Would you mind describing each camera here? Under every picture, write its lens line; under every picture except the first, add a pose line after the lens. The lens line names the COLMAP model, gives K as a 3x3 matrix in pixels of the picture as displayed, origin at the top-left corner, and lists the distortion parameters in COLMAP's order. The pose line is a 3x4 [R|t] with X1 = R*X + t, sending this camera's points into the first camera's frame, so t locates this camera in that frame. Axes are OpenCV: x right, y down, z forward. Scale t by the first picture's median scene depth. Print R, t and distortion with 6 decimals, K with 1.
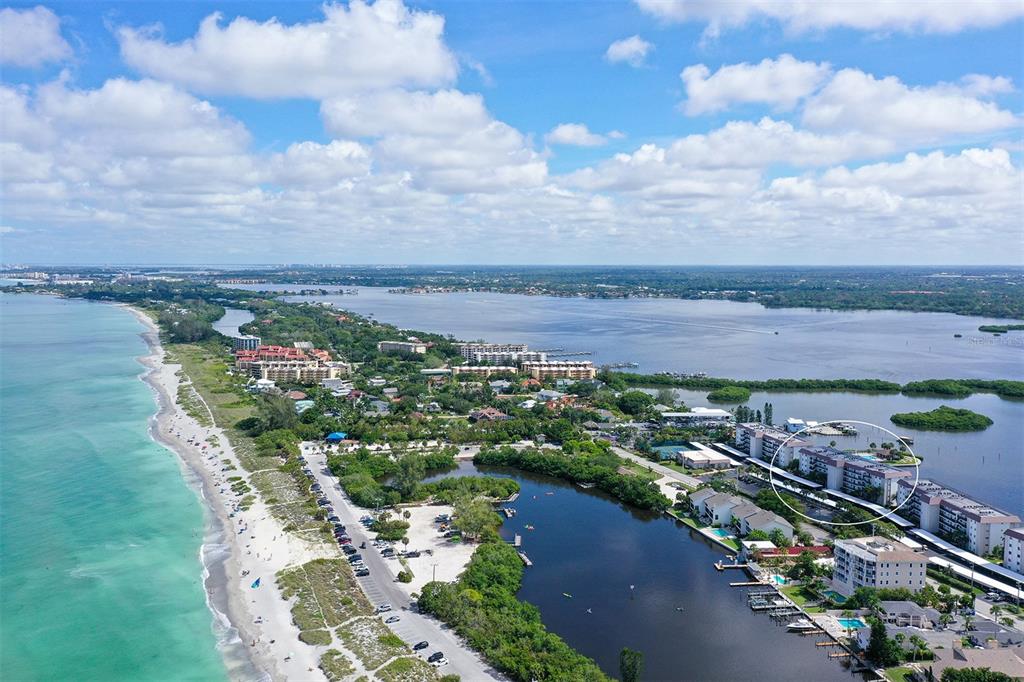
lens RADIAL K [[818.4, 0, 512.0], [0, 818.4, 341.0], [0, 0, 1]] dist [0.026646, -0.013071]
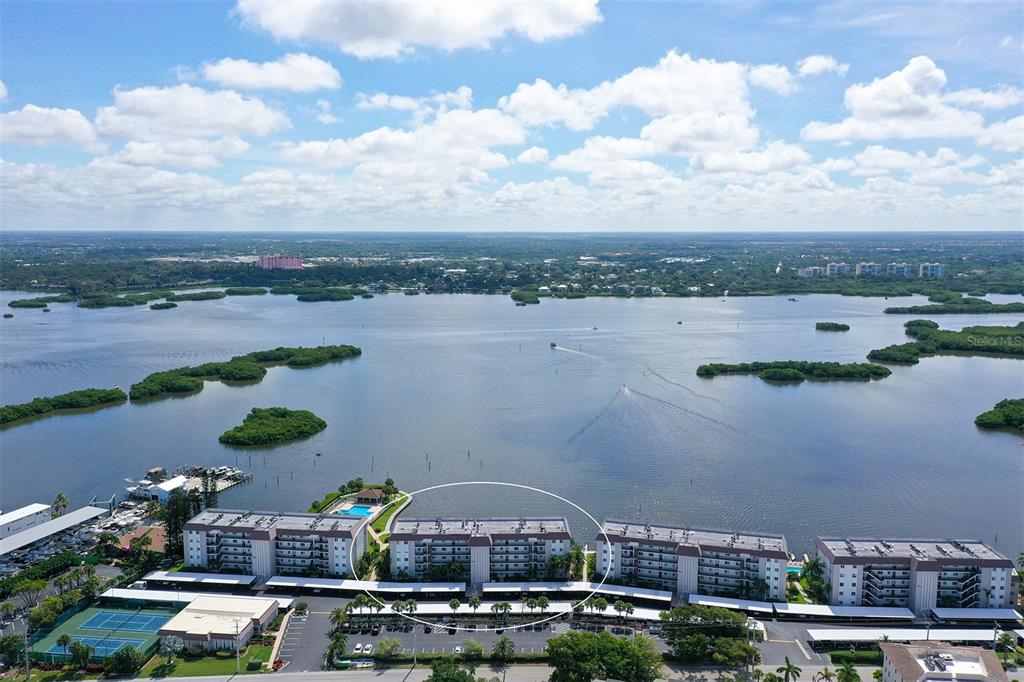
lens RADIAL K [[818.4, 0, 512.0], [0, 818.4, 341.0], [0, 0, 1]] dist [0.026646, -0.013071]
pose [[0.335088, -0.120376, 0.934466, -0.159116], [0.082303, 0.991753, 0.098243, -0.059162], [-0.938585, 0.043989, 0.342232, 0.734294]]
